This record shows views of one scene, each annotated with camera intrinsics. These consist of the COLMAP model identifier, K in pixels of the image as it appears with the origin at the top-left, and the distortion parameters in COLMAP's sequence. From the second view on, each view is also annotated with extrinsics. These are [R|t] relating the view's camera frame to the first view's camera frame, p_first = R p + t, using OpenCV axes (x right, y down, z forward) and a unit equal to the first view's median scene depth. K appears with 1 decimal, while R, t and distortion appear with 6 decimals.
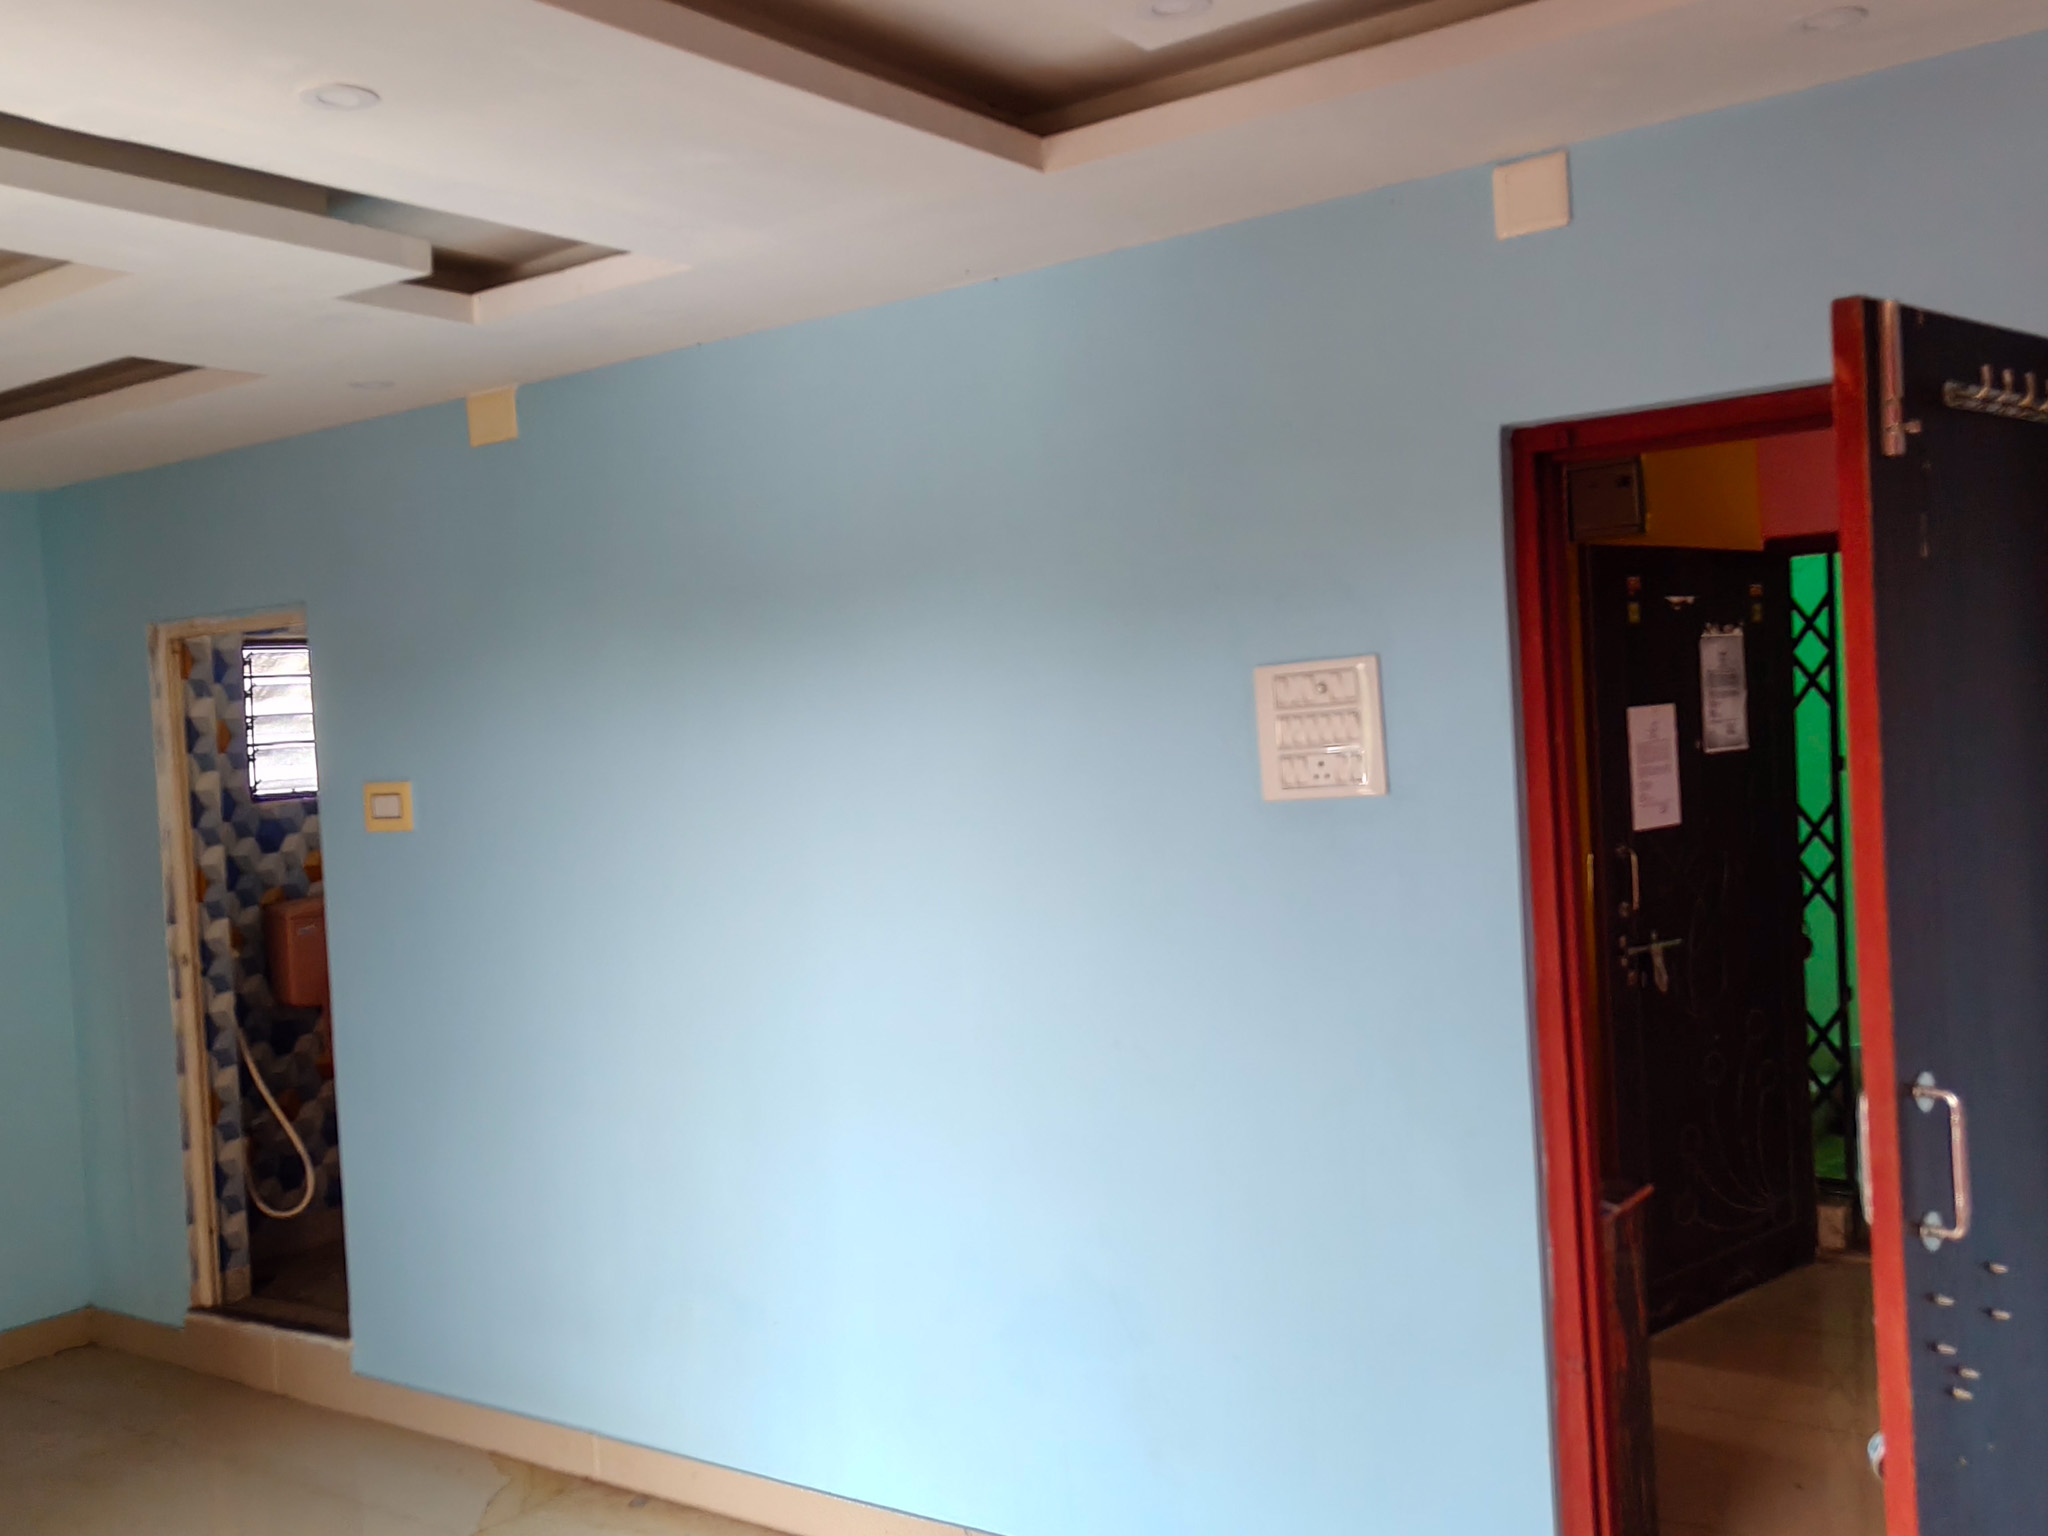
lens RADIAL K [[1928.1, 0, 1016.9], [0, 1928.1, 787.6], [0, 0, 1]] dist [0.056464, -0.134035]
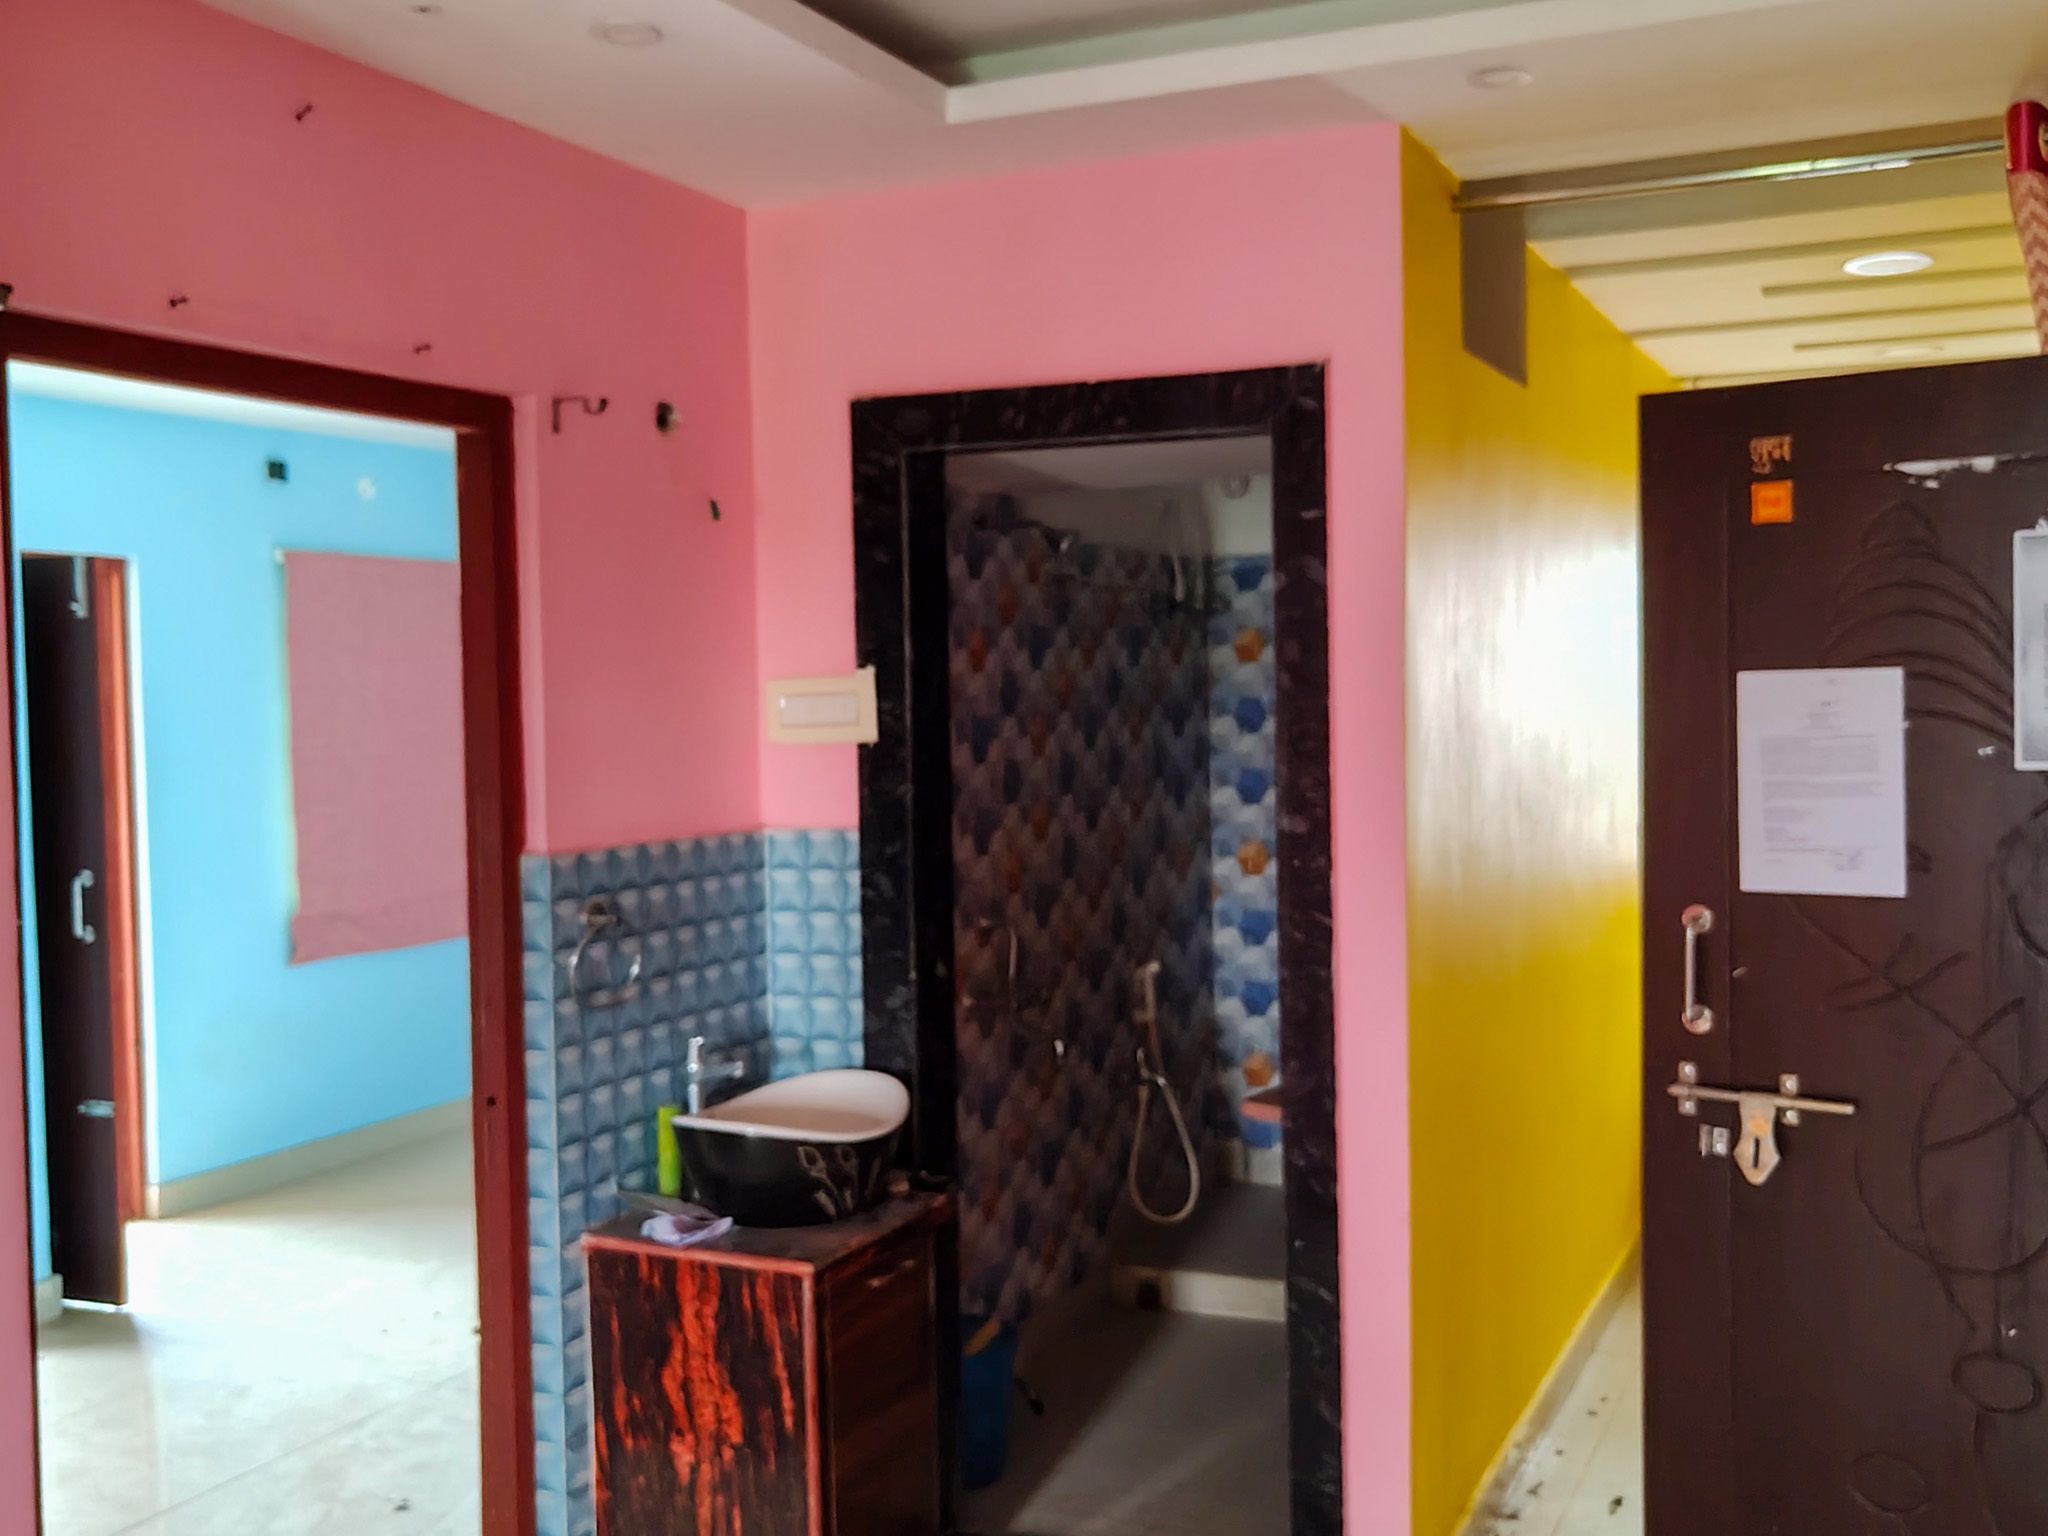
lens RADIAL K [[1984.5, 0, 1023.0], [0, 1984.5, 742.2], [0, 0, 1]] dist [0.005502, -0.038567]
pose [[0.187322, 0.086519, -0.978481, 0.807068], [-0.021464, 0.996236, 0.083980, -0.062196], [0.982064, 0.005271, 0.188474, 0.651846]]
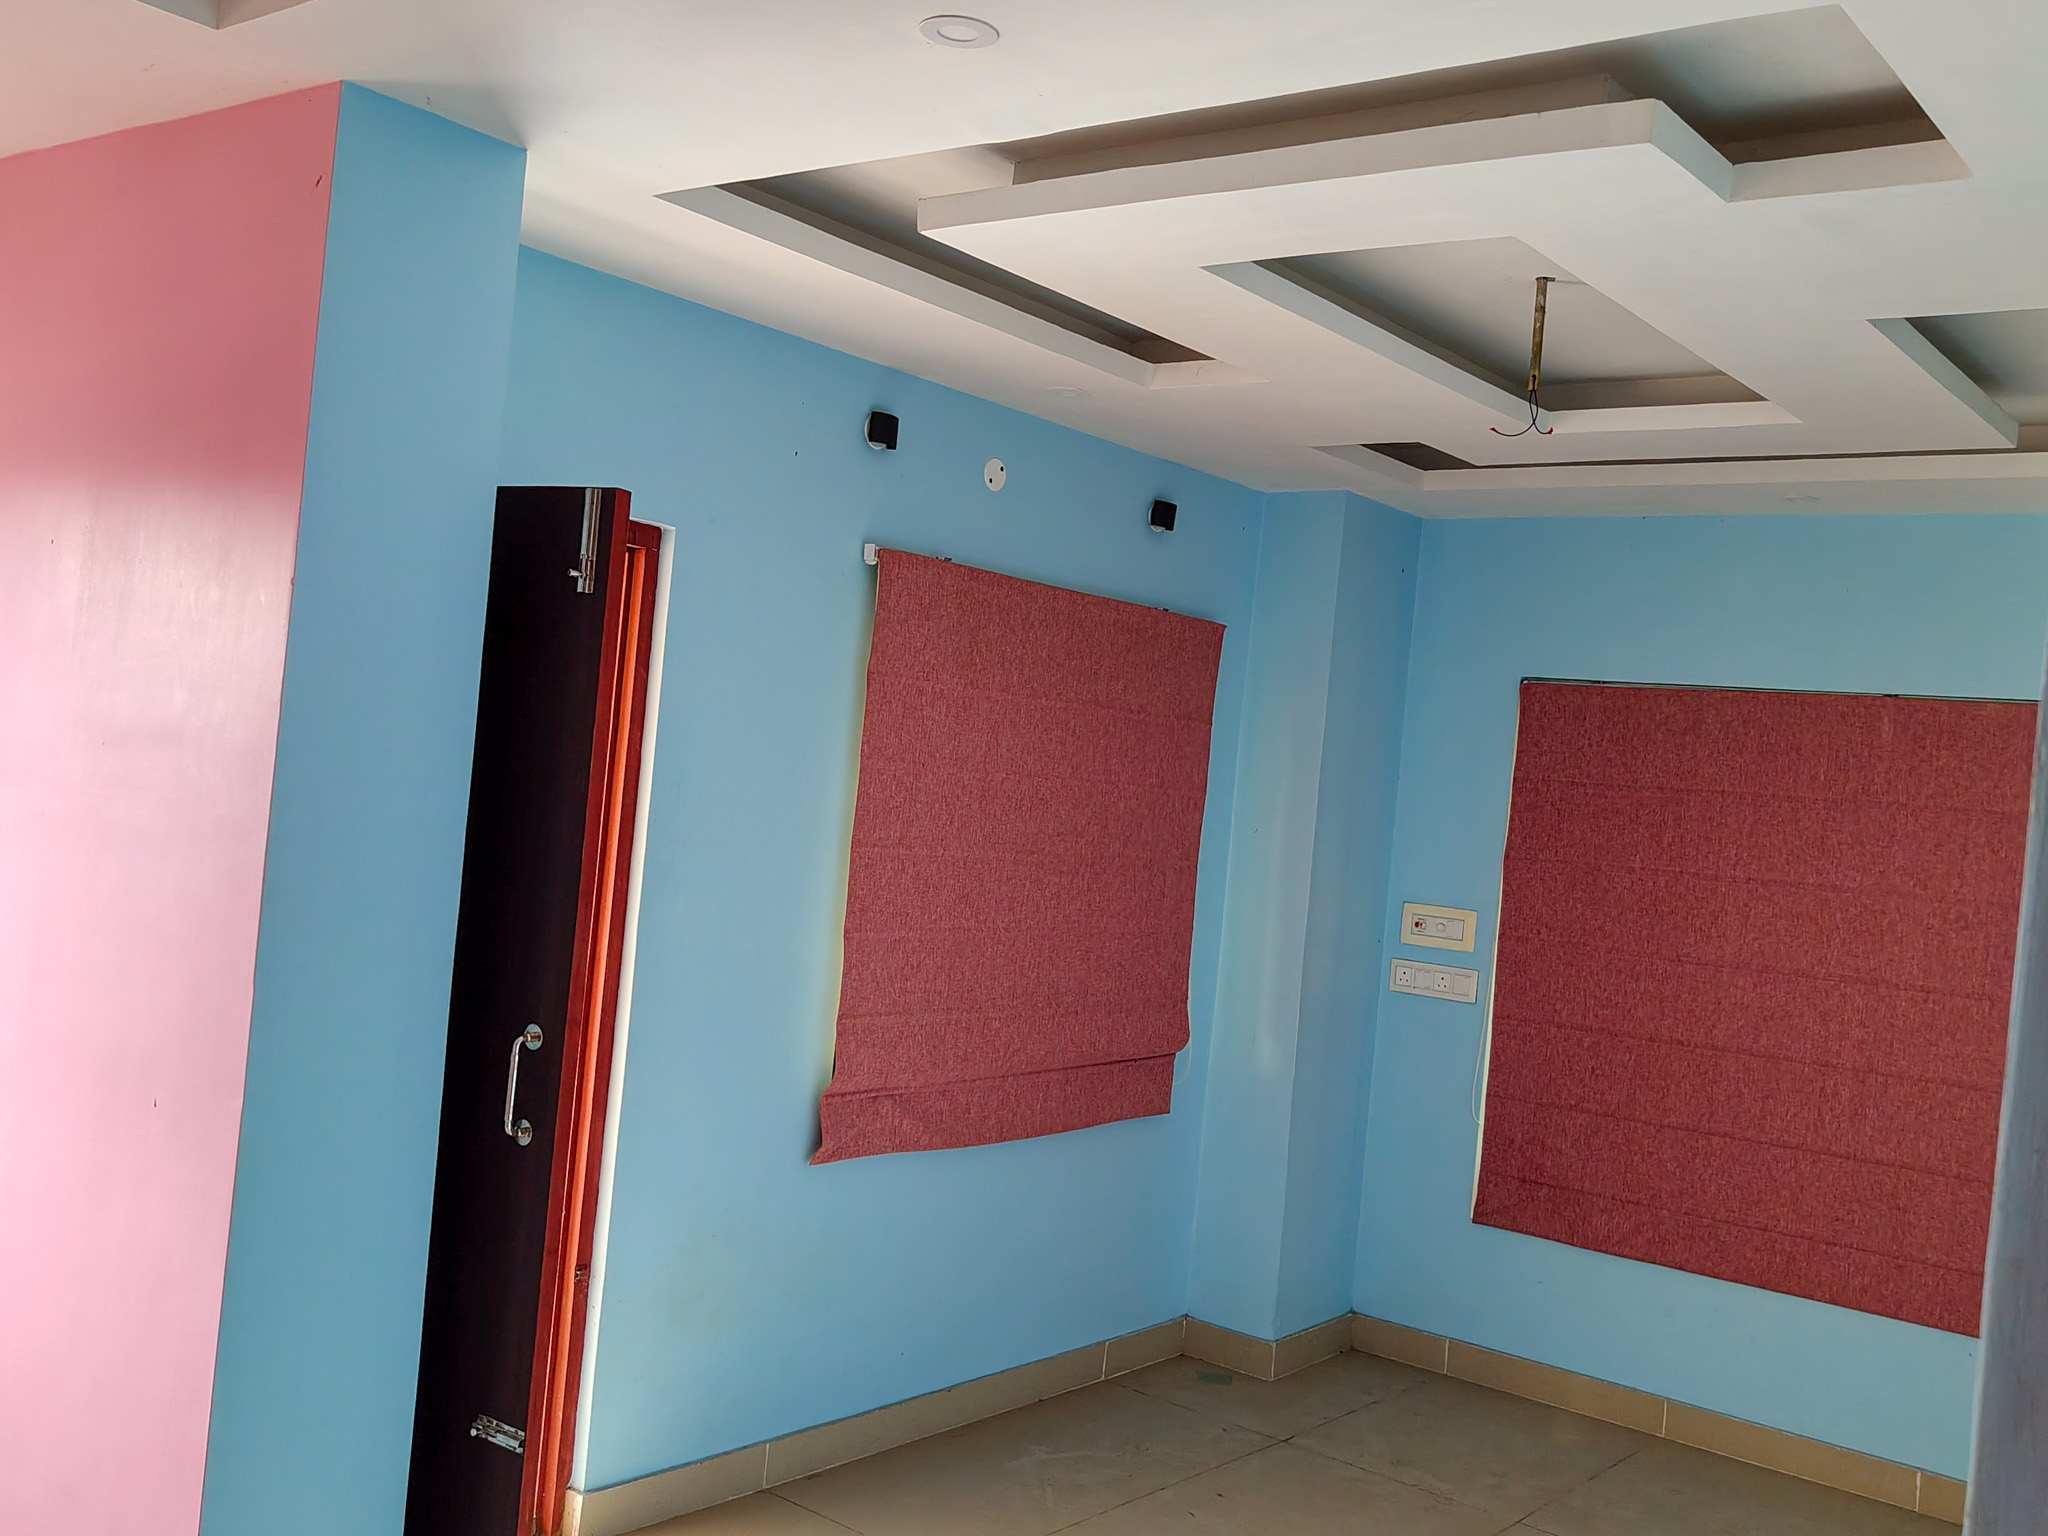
lens RADIAL K [[1928.1, 0, 1016.9], [0, 1928.1, 787.6], [0, 0, 1]] dist [0.056464, -0.134035]
pose [[-0.042208, 0.056252, -0.997524, 0.303250], [-0.121352, 0.990733, 0.061004, -0.023792], [0.991712, 0.123627, -0.034990, 0.528634]]
